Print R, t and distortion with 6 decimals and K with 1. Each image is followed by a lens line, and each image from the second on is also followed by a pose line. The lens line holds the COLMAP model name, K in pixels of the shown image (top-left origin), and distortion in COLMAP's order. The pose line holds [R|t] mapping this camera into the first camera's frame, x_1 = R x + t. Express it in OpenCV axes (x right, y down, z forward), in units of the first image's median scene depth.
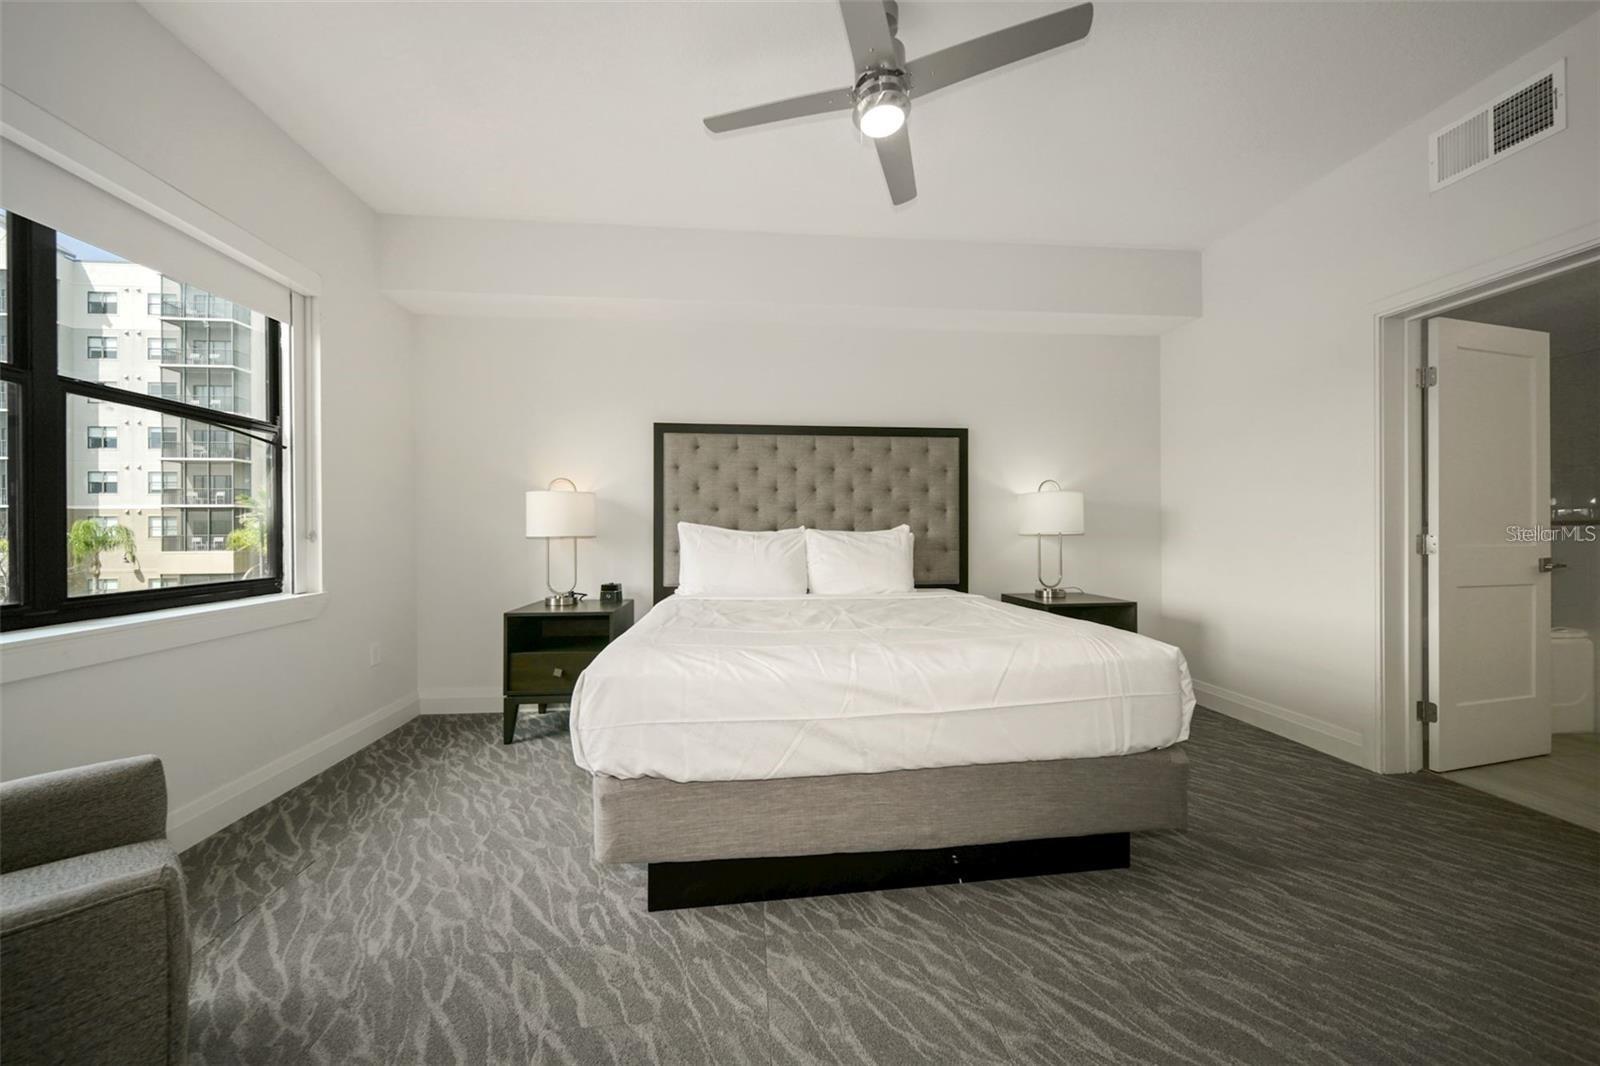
lens RADIAL K [[564.5, 0, 795.2], [0, 564.5, 529.3], [0, 0, 1]] dist [0.000423, -0.000186]
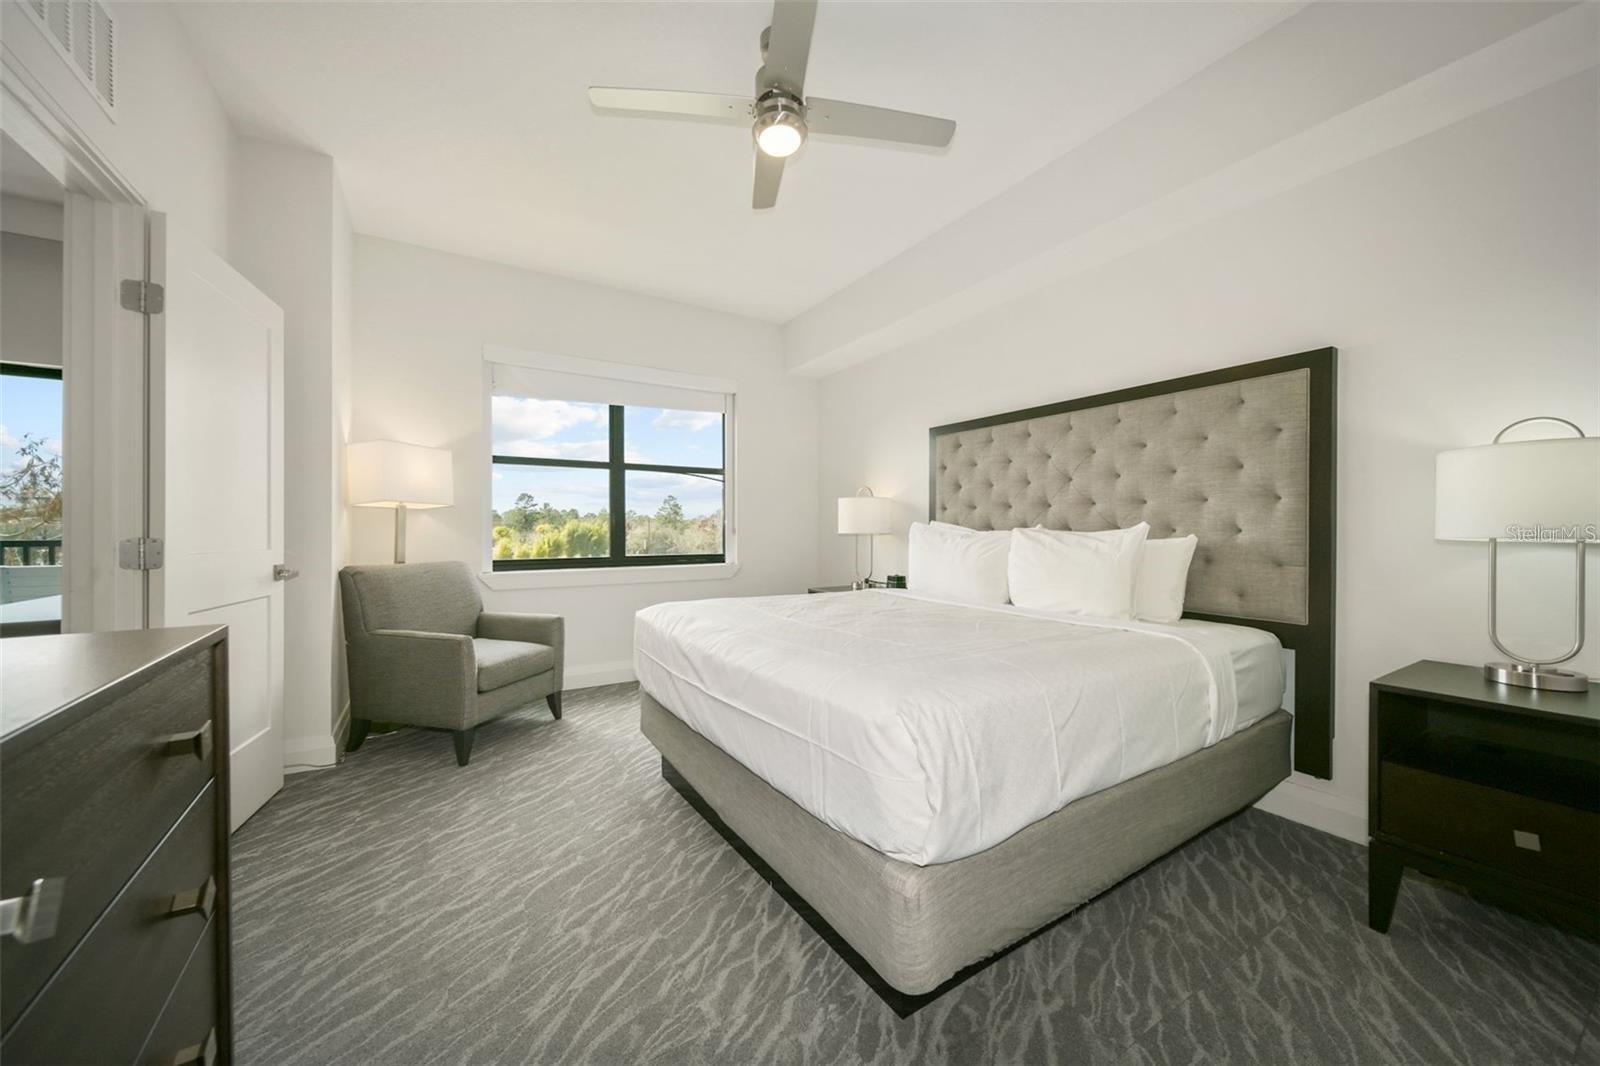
lens RADIAL K [[564.5, 0, 795.2], [0, 564.5, 529.3], [0, 0, 1]] dist [0.000423, -0.000186]
pose [[0.446054, 0.005528, -0.894989, 1.146055], [-0.002787, 0.999985, 0.004787, -0.003840], [0.895002, 0.000359, 0.446063, 0.572329]]
